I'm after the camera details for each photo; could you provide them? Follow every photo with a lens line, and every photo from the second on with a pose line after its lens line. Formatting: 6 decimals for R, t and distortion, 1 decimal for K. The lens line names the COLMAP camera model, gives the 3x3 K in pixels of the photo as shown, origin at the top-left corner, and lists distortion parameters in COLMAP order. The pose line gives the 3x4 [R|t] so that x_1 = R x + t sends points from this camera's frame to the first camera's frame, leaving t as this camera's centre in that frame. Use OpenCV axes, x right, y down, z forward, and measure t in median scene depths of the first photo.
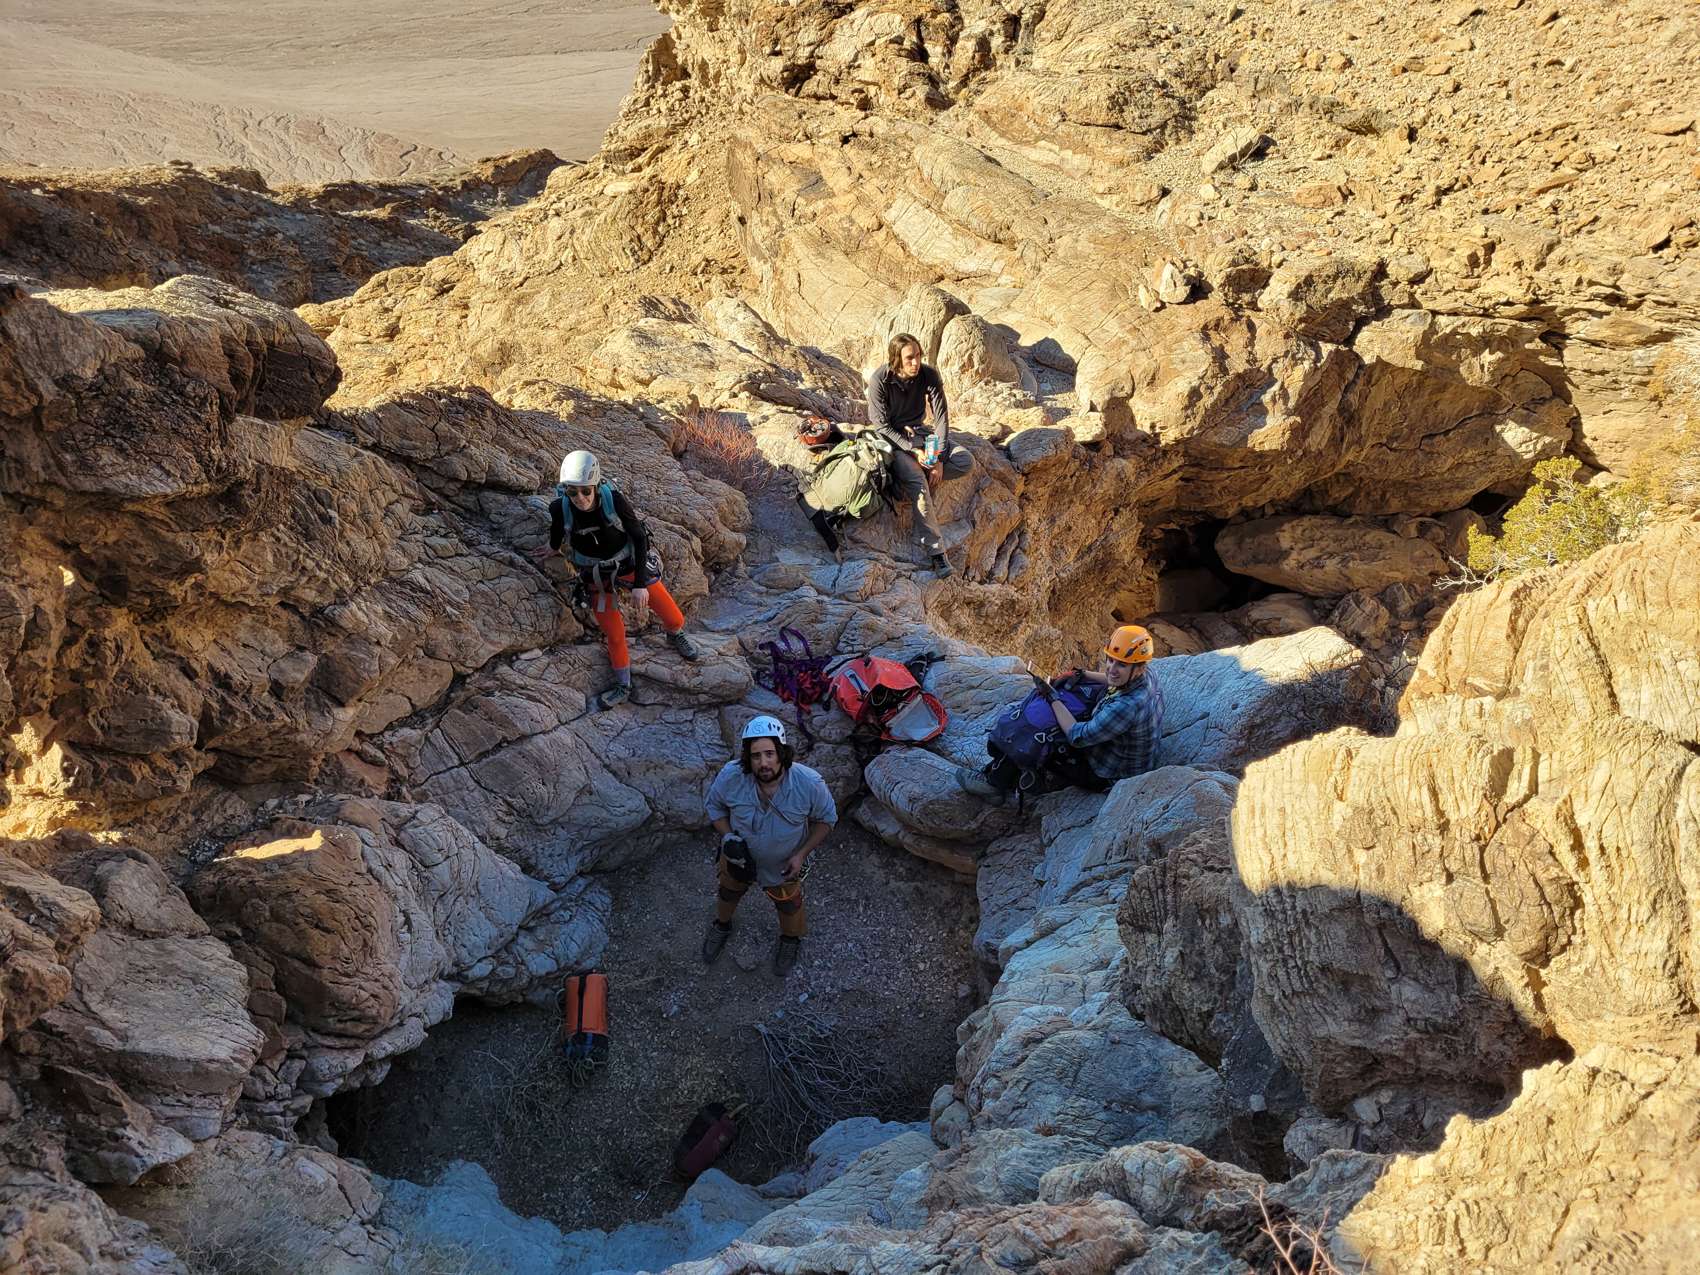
lens RADIAL K [[1317.7, 0, 870.9], [0, 1317.7, 641.5], [0, 0, 1]] dist [0.062603, -0.052268]
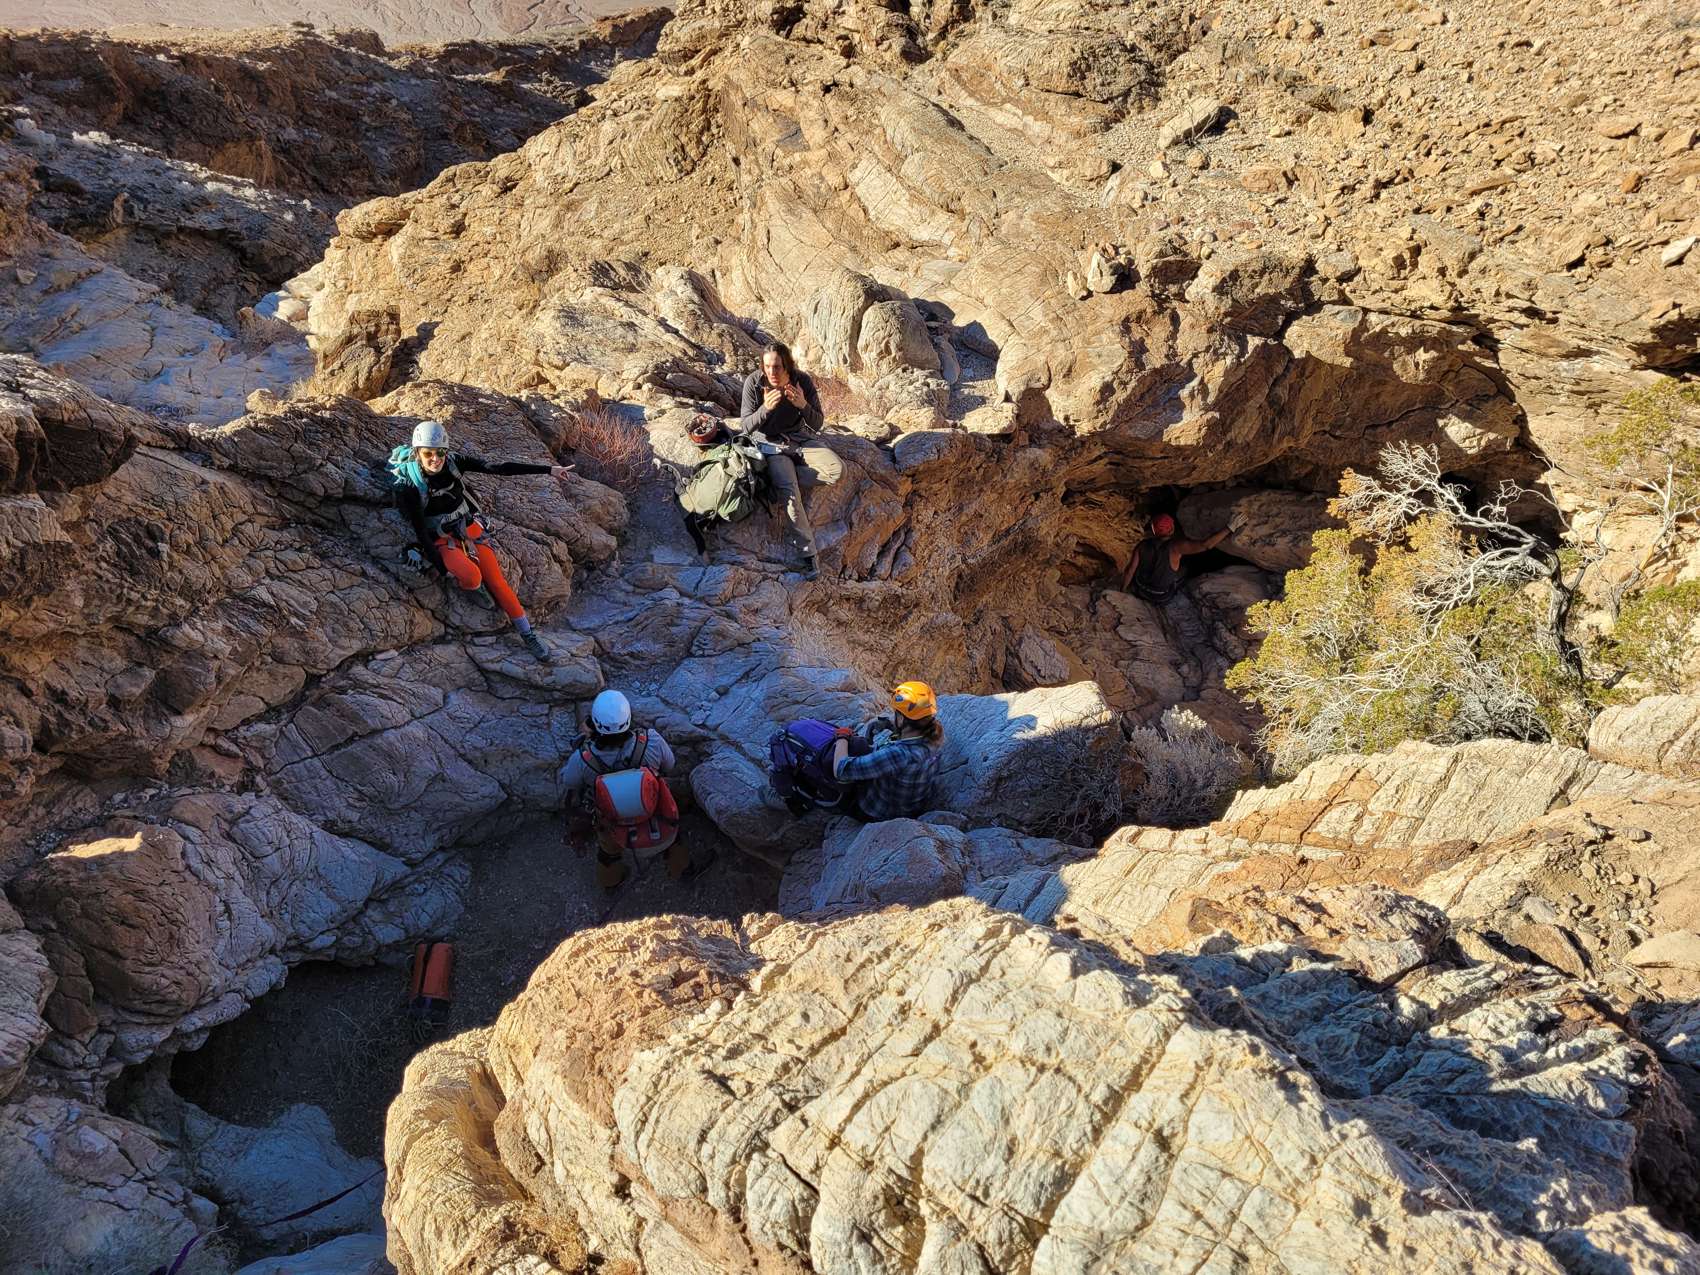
lens RADIAL K [[1317.7, 0, 870.9], [0, 1317.7, 641.5], [0, 0, 1]] dist [0.062603, -0.052268]
pose [[0.994836, 0.051493, -0.087461, 0.164807], [-0.042796, 0.994211, 0.098558, -0.088335], [0.092030, -0.094306, 0.991280, -0.033151]]
